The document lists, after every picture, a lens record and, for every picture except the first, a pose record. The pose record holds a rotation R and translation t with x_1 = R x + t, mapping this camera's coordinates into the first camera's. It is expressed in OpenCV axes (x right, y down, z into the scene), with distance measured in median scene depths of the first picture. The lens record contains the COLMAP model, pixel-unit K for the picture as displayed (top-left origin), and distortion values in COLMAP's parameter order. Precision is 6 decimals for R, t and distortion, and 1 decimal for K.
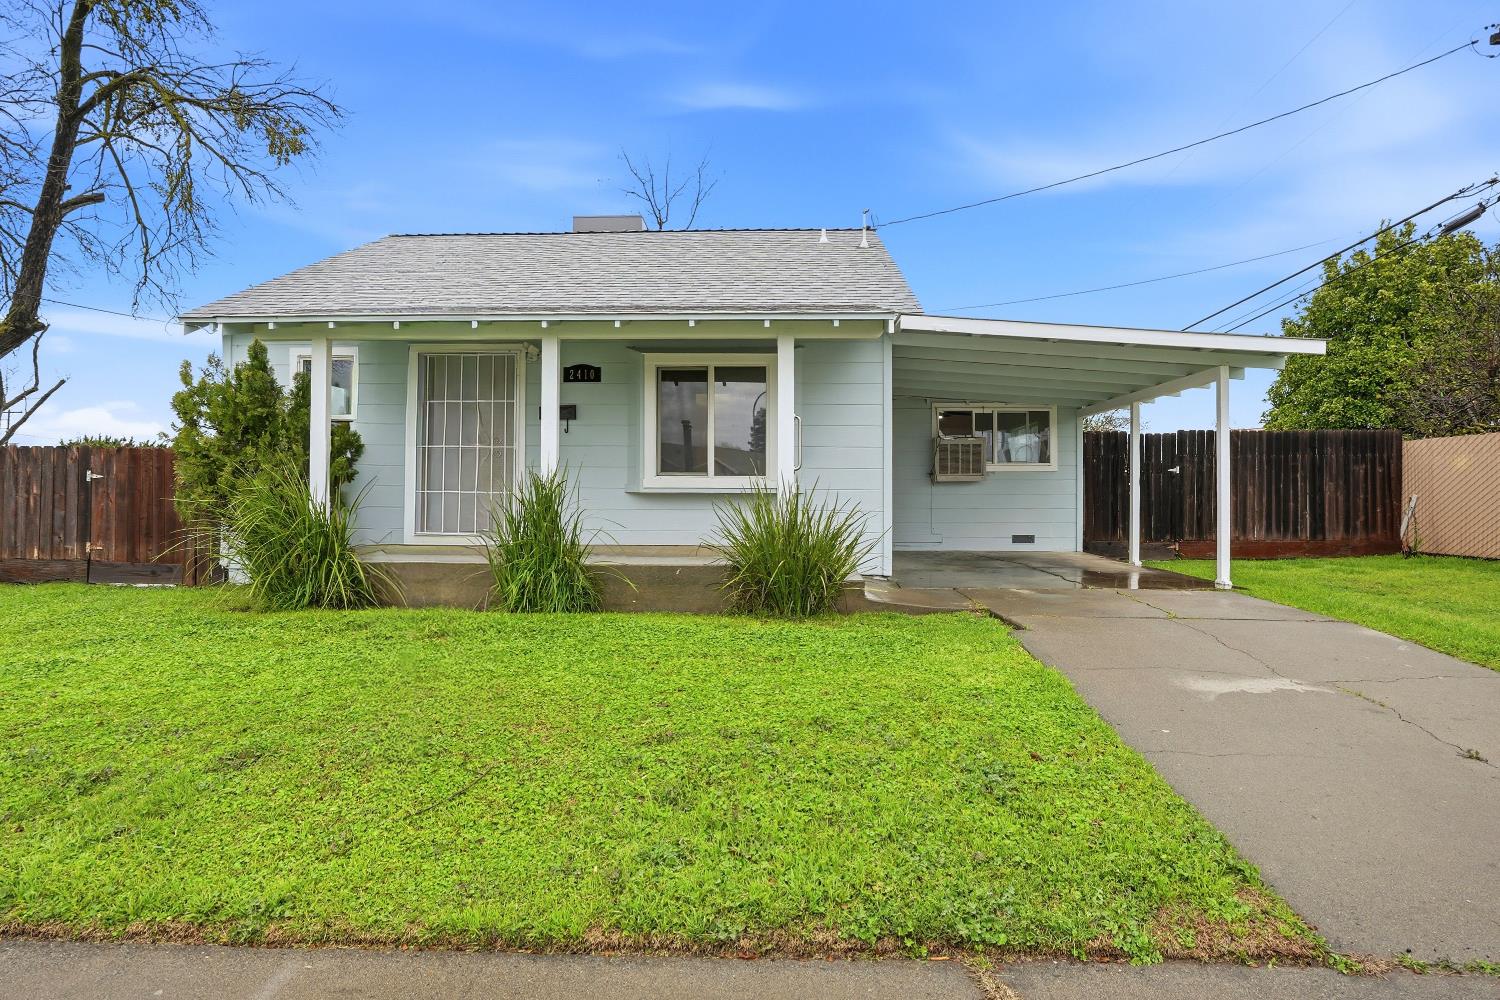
lens RADIAL K [[798.2, 0, 751.4], [0, 798.2, 480.3], [0, 0, 1]] dist [-0.004090, -0.000214]
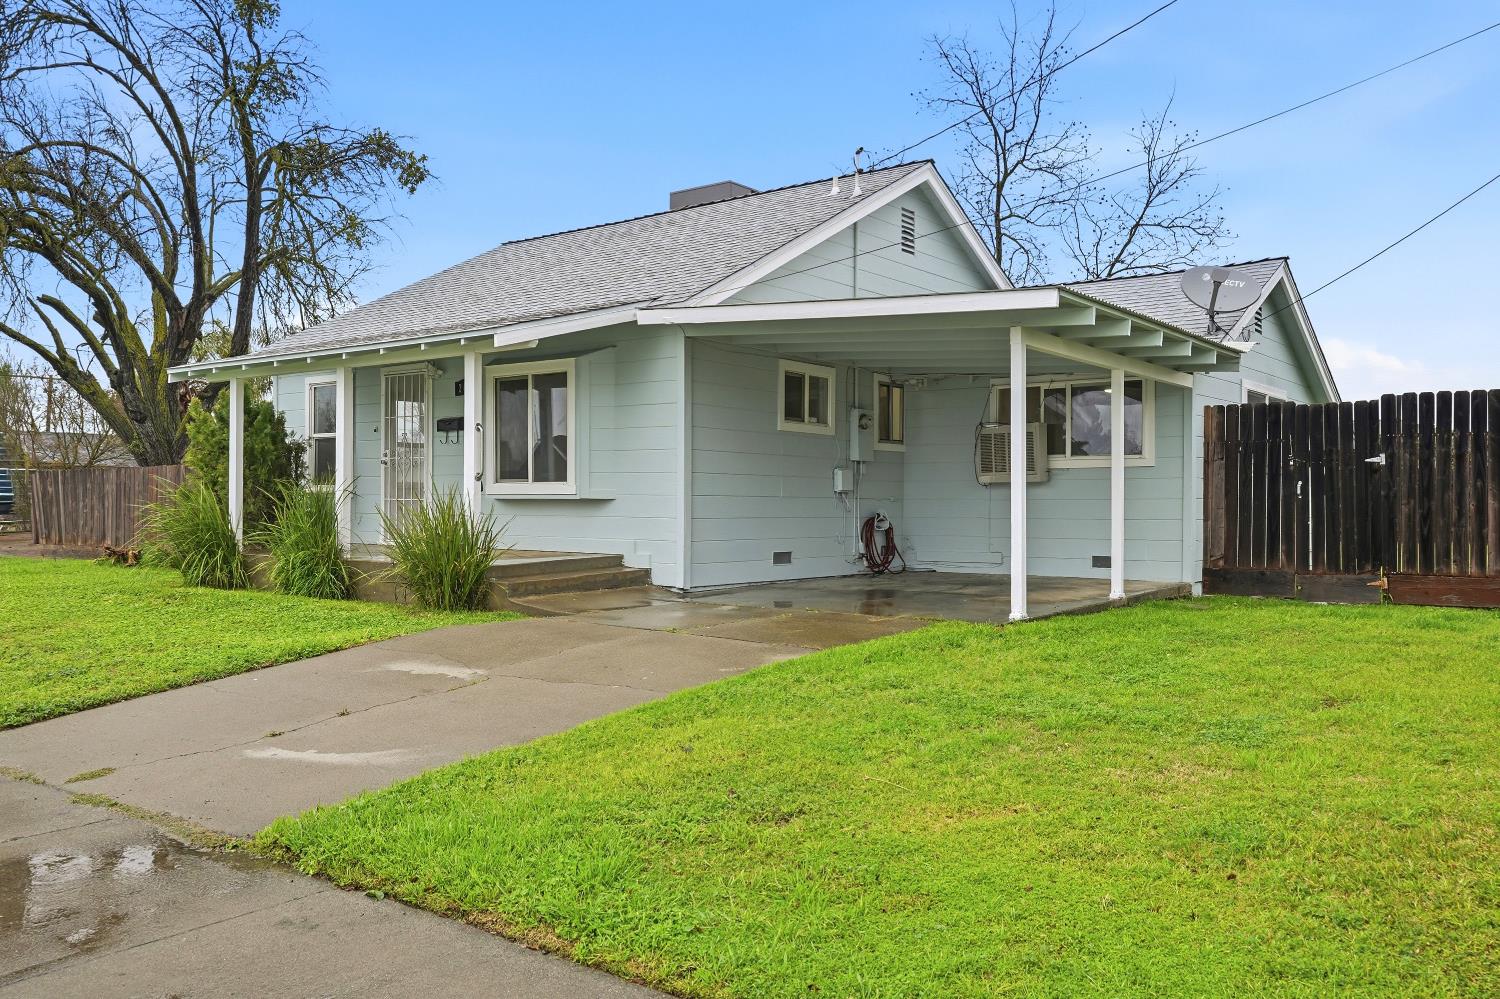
lens RADIAL K [[1205.8, 0, 750.0], [0, 1205.8, 499.5], [0, 0, 1]] dist [0.077067, 0.000846]
pose [[0.805551, -0.004793, -0.592507, 1.015390], [0.010695, 0.999922, 0.006451, 0.009477], [0.592430, -0.011533, 0.805539, -0.079628]]
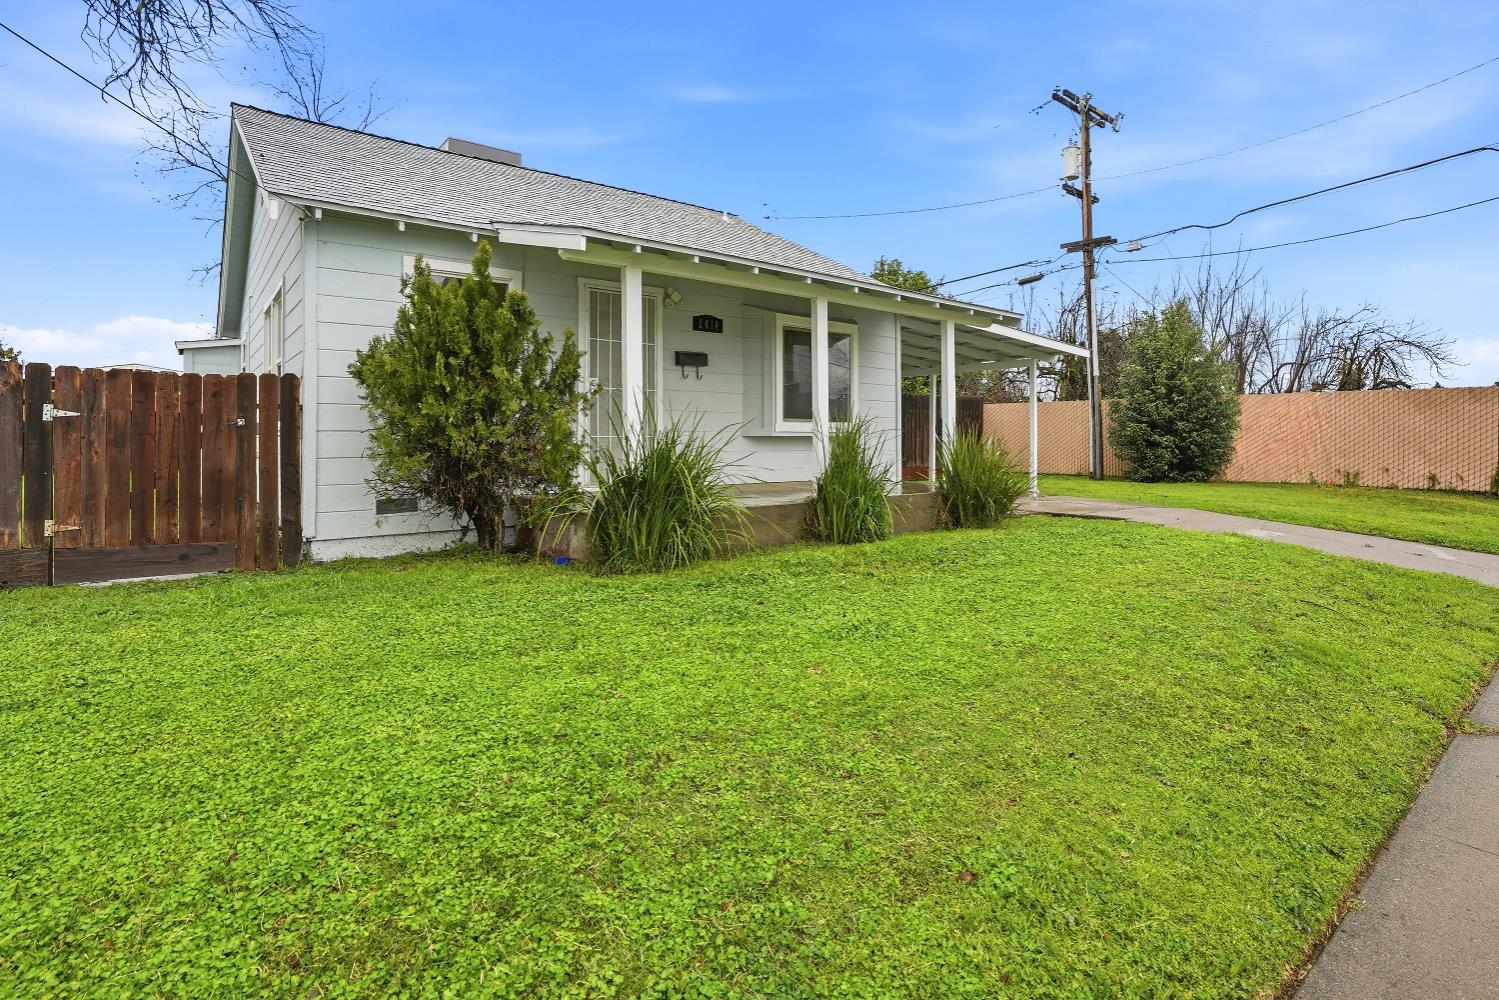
lens RADIAL K [[721.5, 0, 752.1], [0, 721.5, 433.0], [0, 0, 1]] dist [-0.017029, 0.000179]
pose [[0.764505, -0.002174, 0.644615, -0.752800], [-0.005472, 0.999936, 0.009863, 0.001675], [-0.644595, -0.011068, 0.764444, 0.219366]]
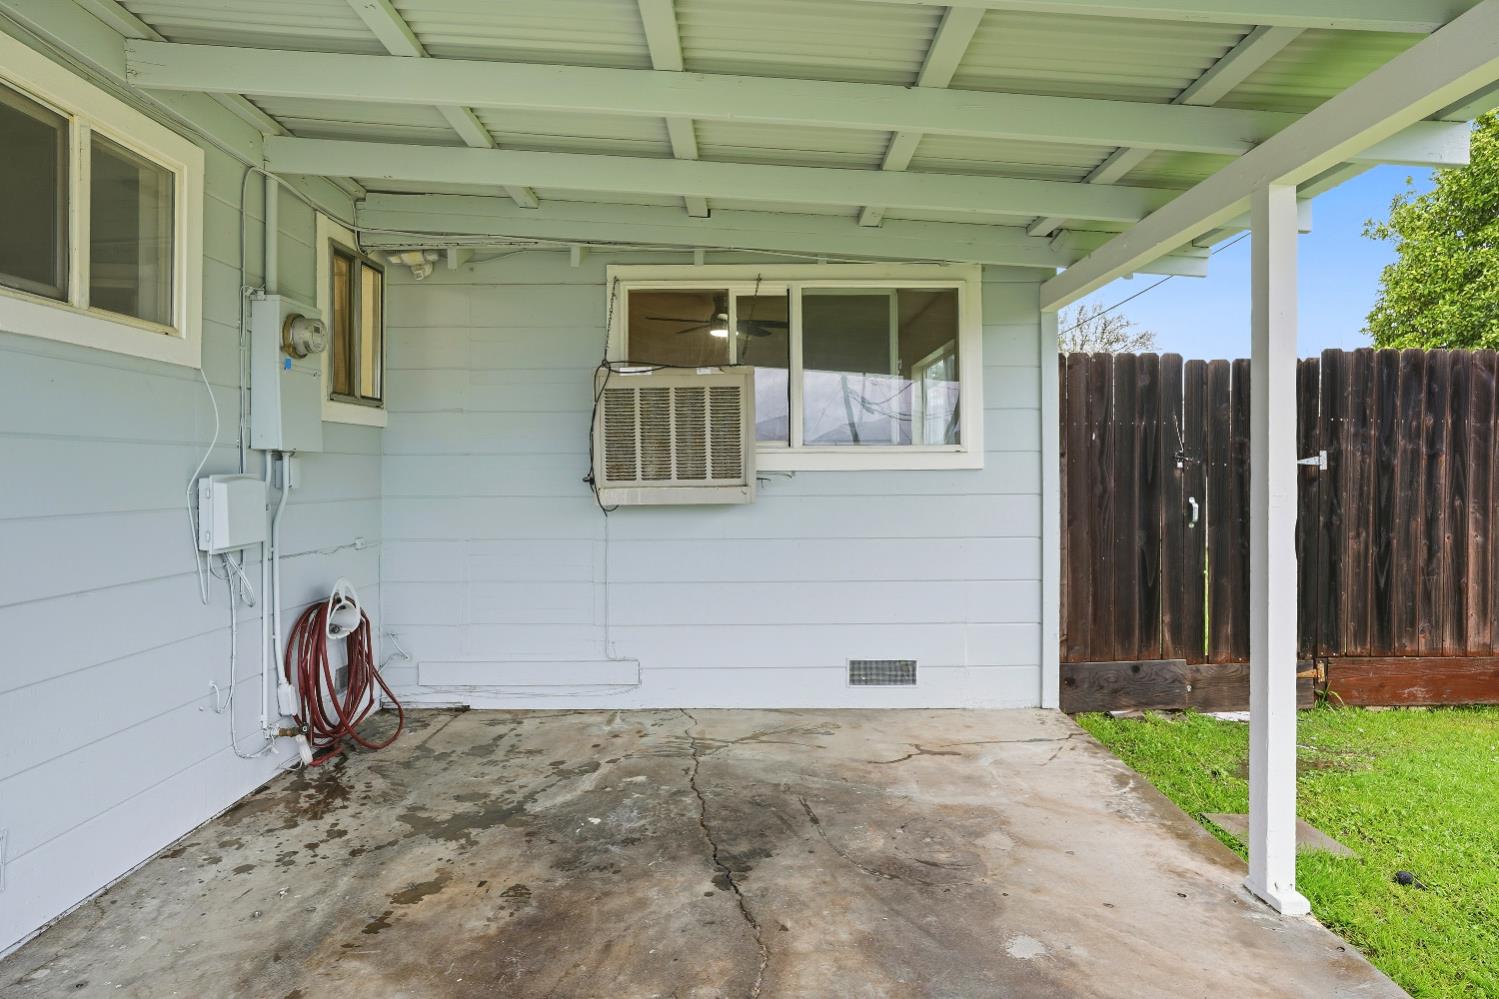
lens RADIAL K [[880.0, 0, 760.7], [0, 880.0, 461.1], [0, 0, 1]] dist [-0.004191, -0.001046]
pose [[0.999207, -0.007584, 0.039094, 0.385683], [0.007128, 0.999905, 0.011770, -0.027932], [-0.039179, -0.011482, 0.999166, 0.888678]]
